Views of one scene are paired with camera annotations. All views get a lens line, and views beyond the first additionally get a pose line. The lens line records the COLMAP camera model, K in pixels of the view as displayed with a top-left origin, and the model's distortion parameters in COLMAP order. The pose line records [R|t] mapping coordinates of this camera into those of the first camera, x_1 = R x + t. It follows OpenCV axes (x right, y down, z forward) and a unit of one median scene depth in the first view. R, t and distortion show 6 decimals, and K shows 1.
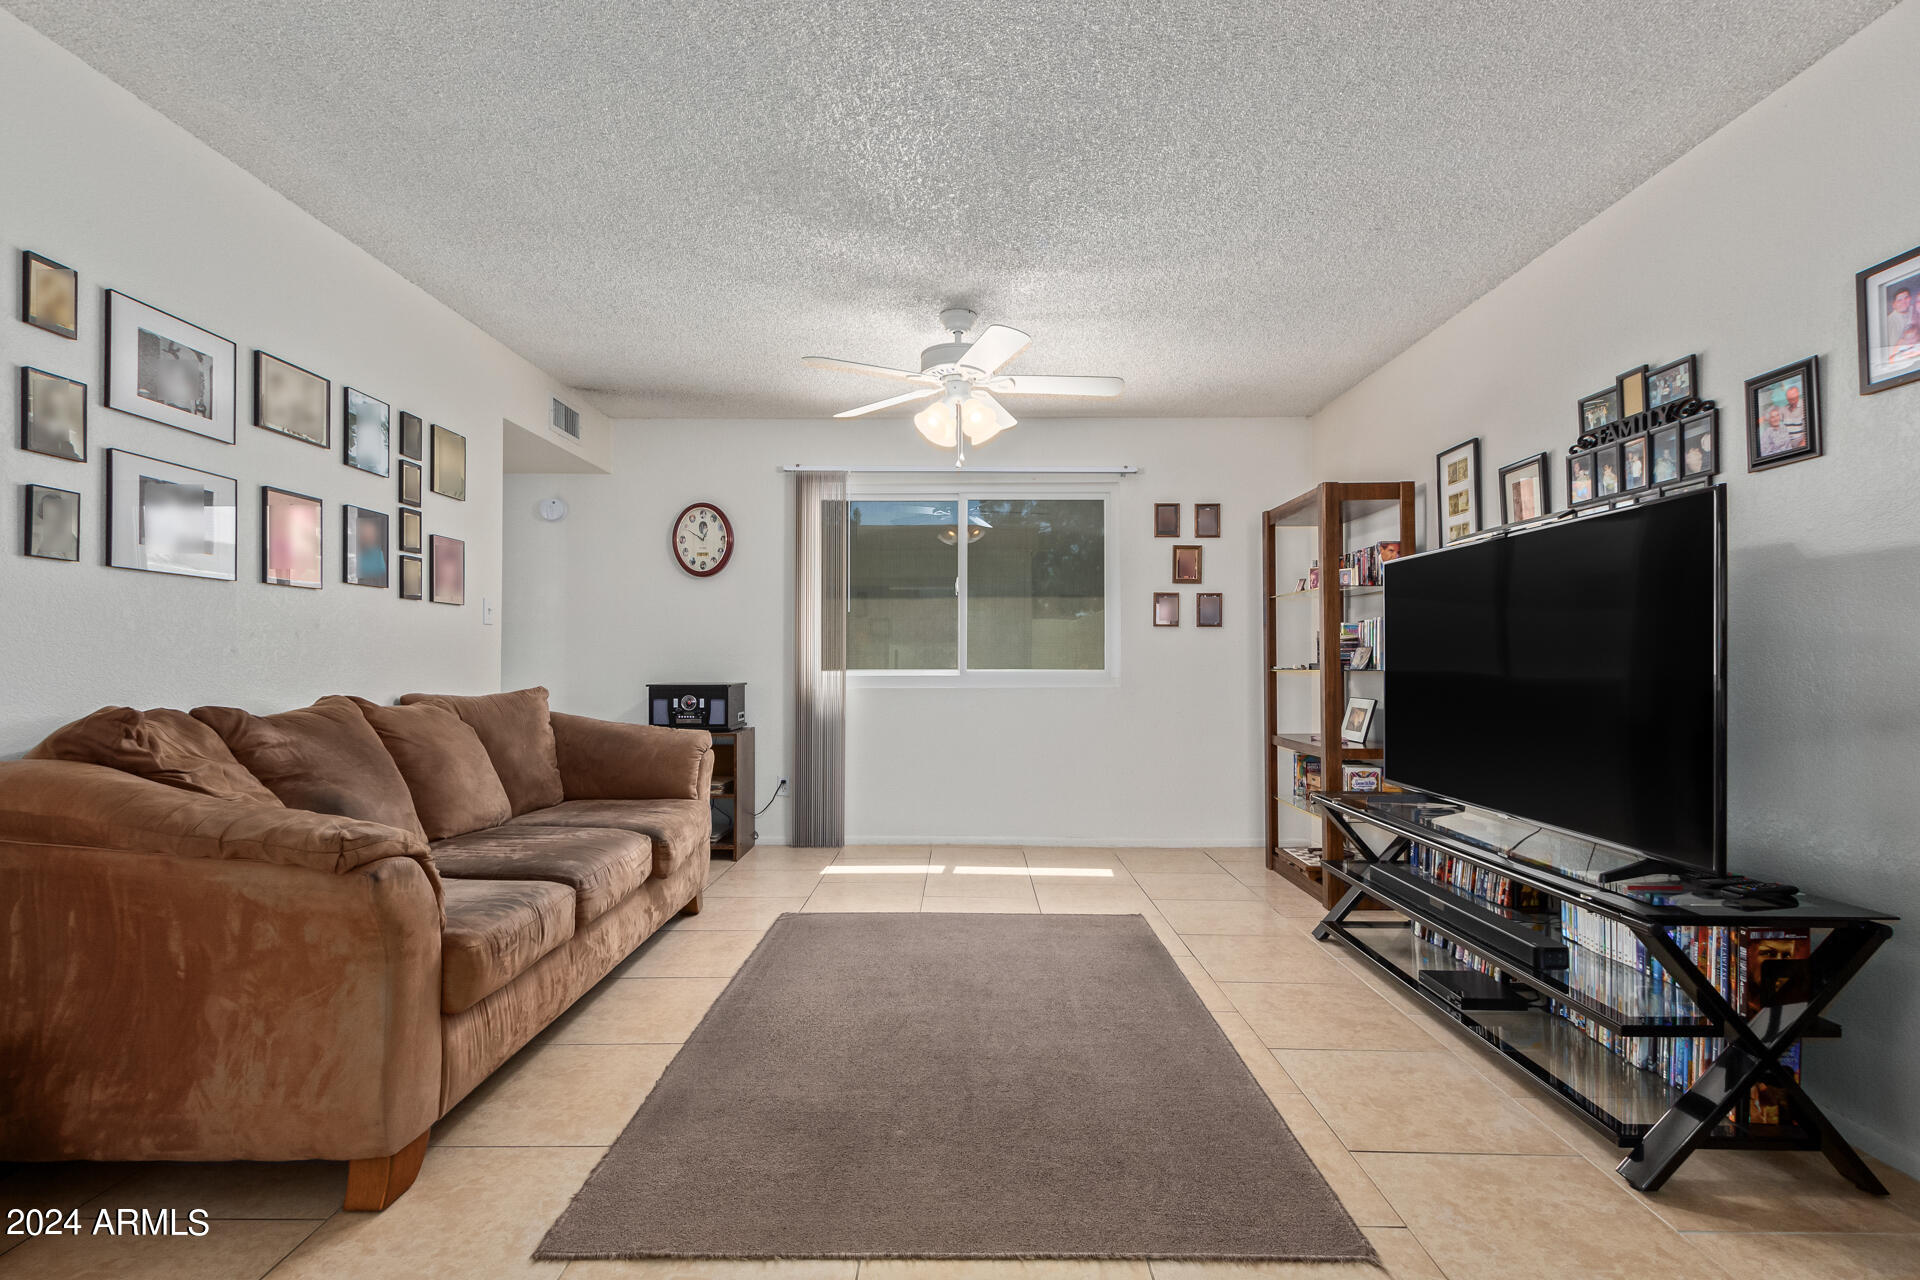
lens RADIAL K [[885.8, 0, 976.3], [0, 885.8, 655.8], [0, 0, 1]] dist [0.011084, -0.004469]
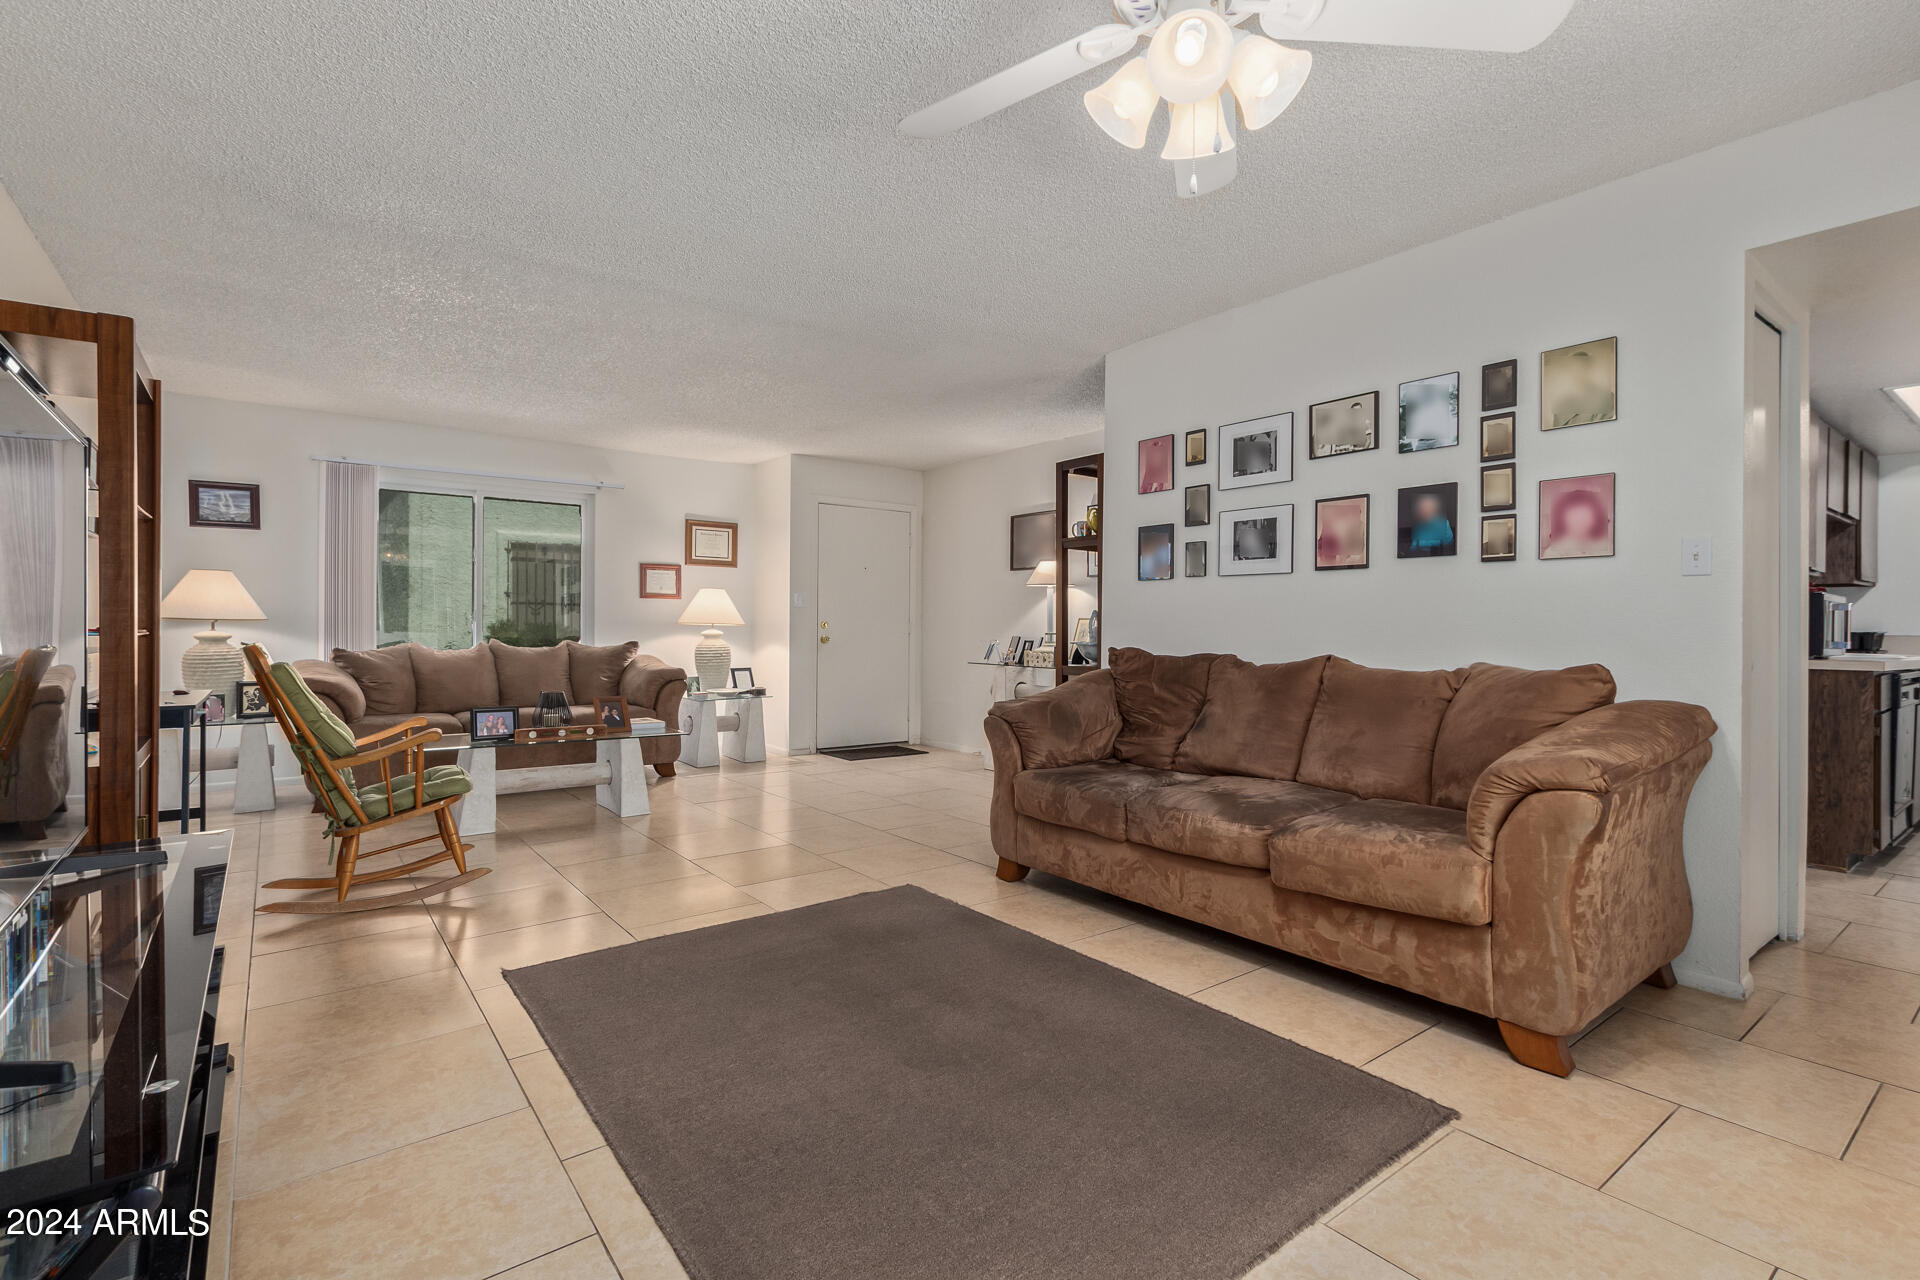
lens RADIAL K [[885.8, 0, 947.3], [0, 885.8, 635.9], [0, 0, 1]] dist [0.011084, -0.004469]
pose [[-0.807910, 0.001403, -0.589304, 0.401616], [-0.002793, 0.999977, 0.006210, 0.010261], [0.589299, 0.006663, -0.807888, 1.506046]]
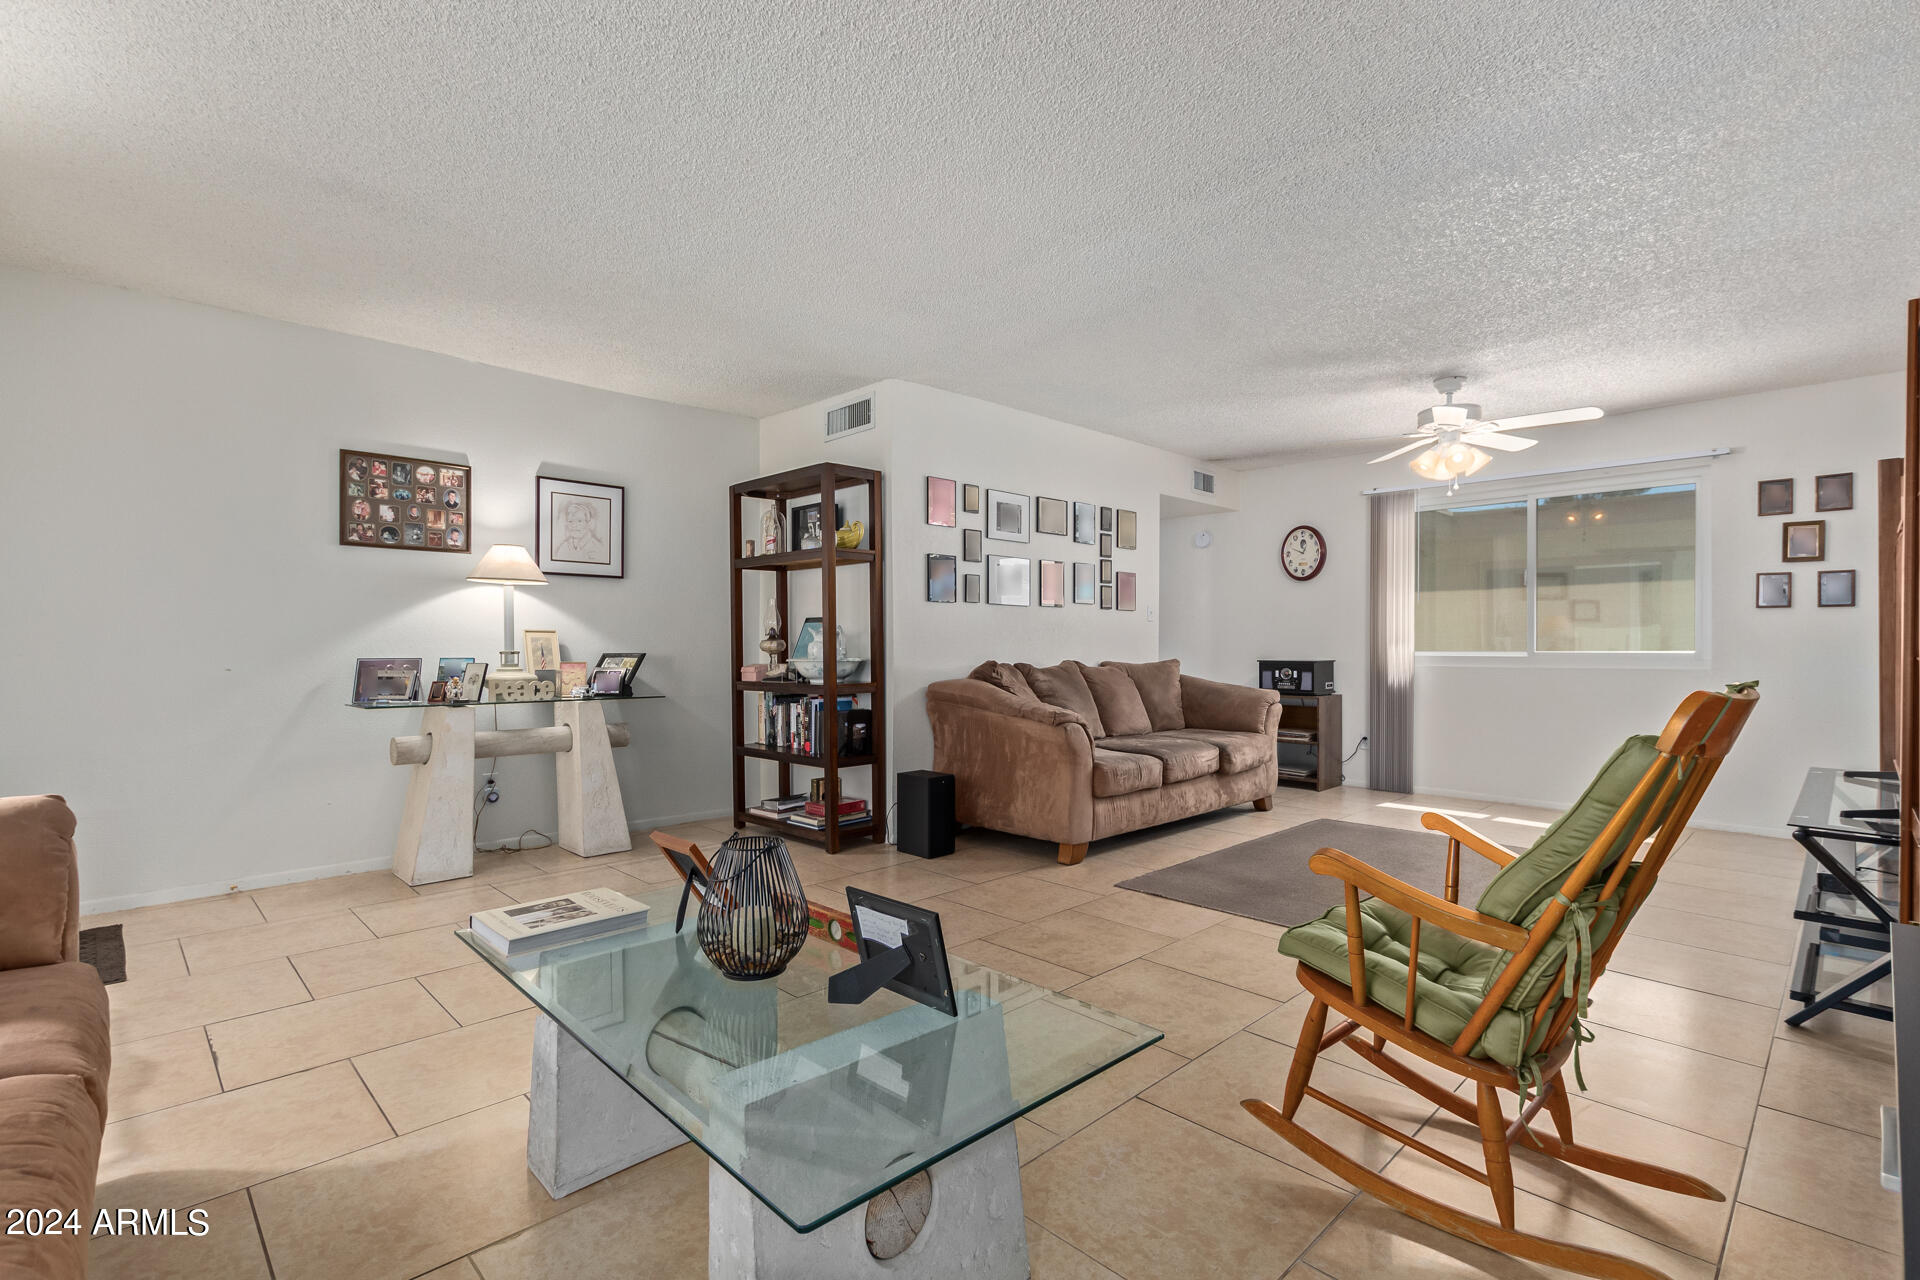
lens RADIAL K [[910.2, 0, 939.2], [0, 910.2, 644.5], [0, 0, 1]] dist [0.003383, -0.000641]
pose [[0.682096, 0.001313, -0.731261, 0.519617], [0.002440, 0.999989, 0.004071, 0.000640], [0.731259, -0.004561, 0.682085, -0.547578]]
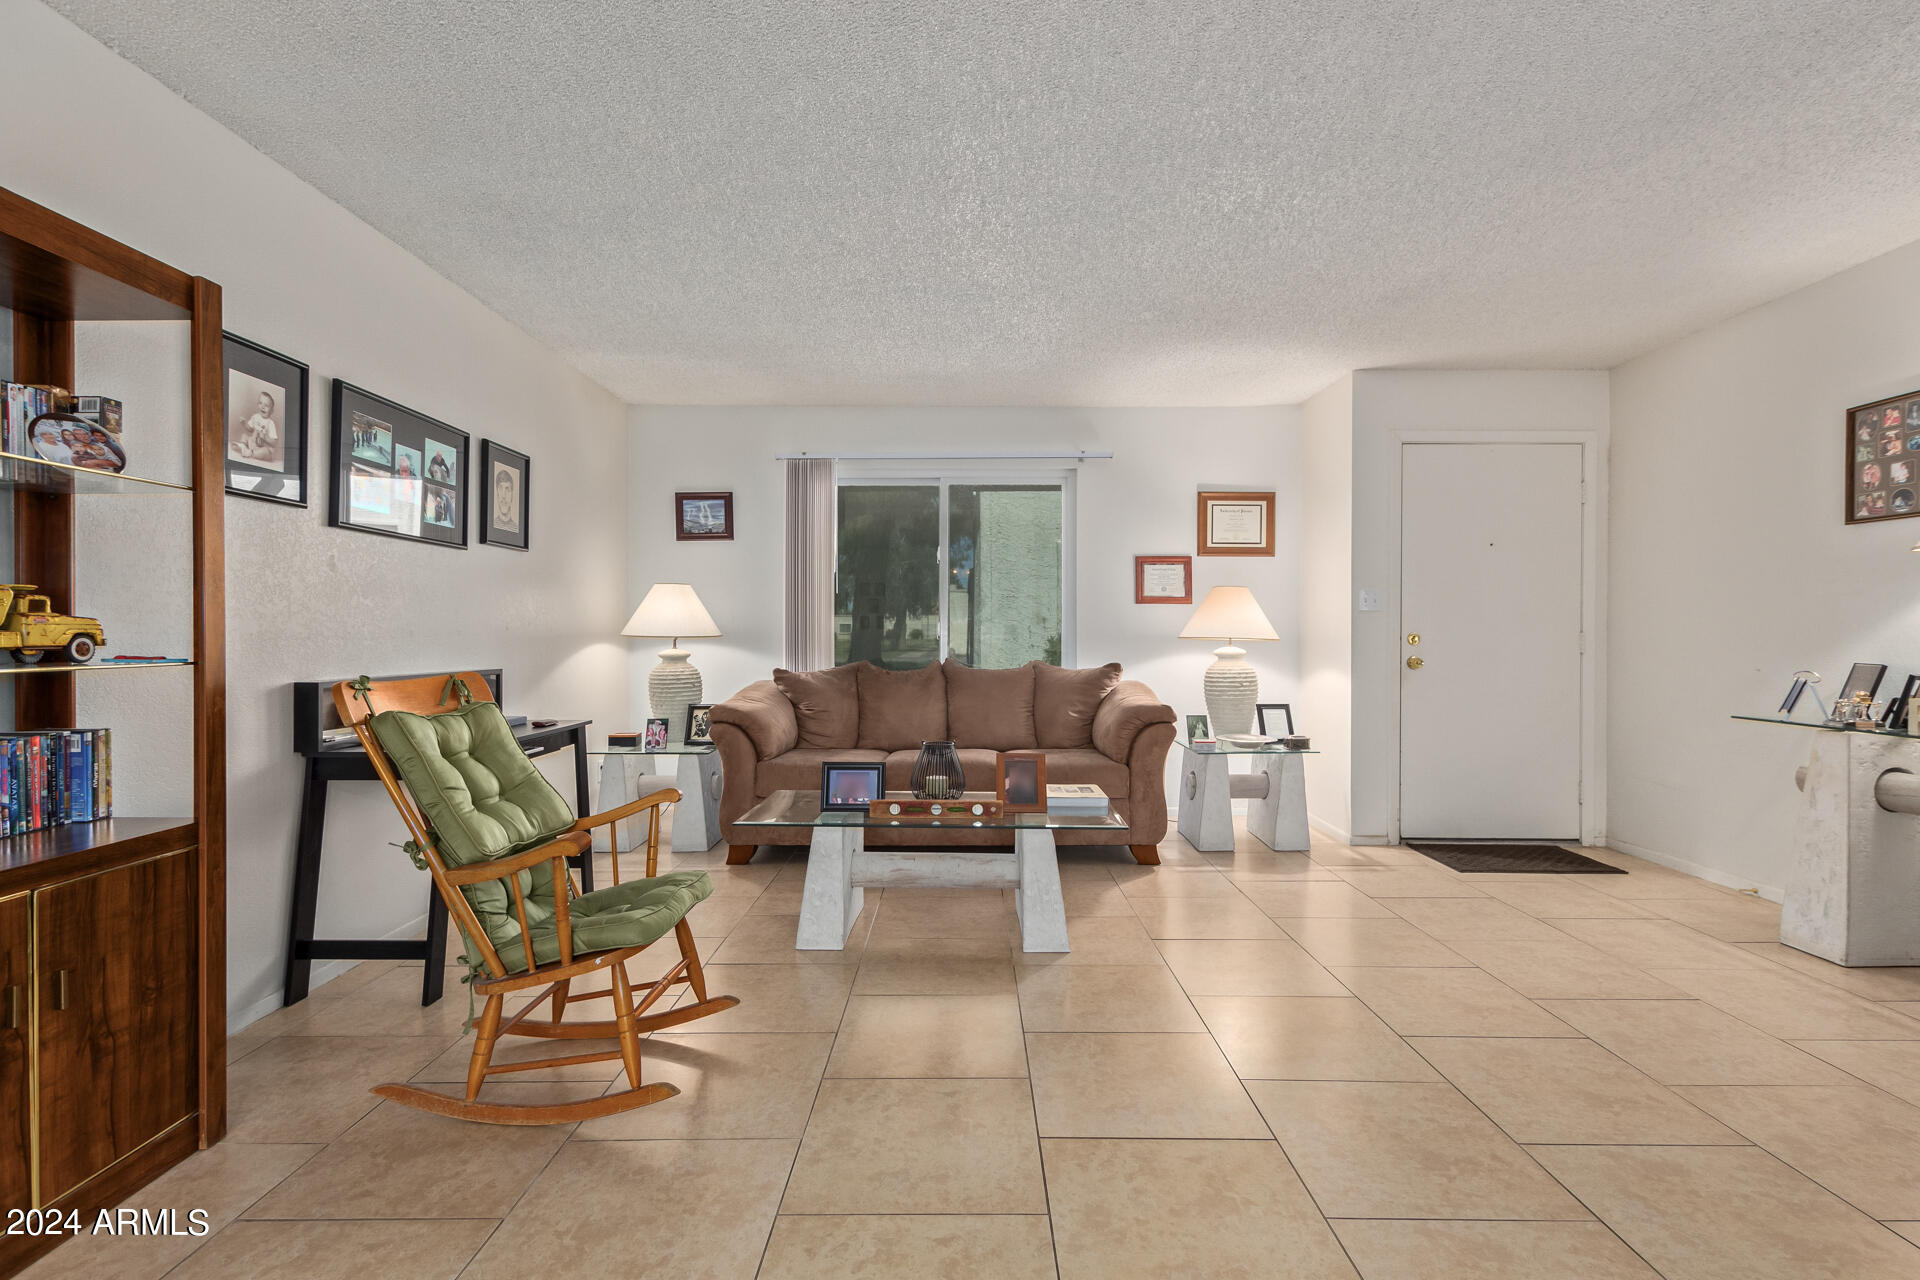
lens RADIAL K [[885.8, 0, 955.4], [0, 885.8, 635.8], [0, 0, 1]] dist [0.011084, -0.004469]
pose [[-0.999872, -0.001142, 0.015975, -0.009564], [-0.001216, 0.999989, -0.004614, -0.001897], [-0.015969, -0.004633, -0.999862, 0.855645]]
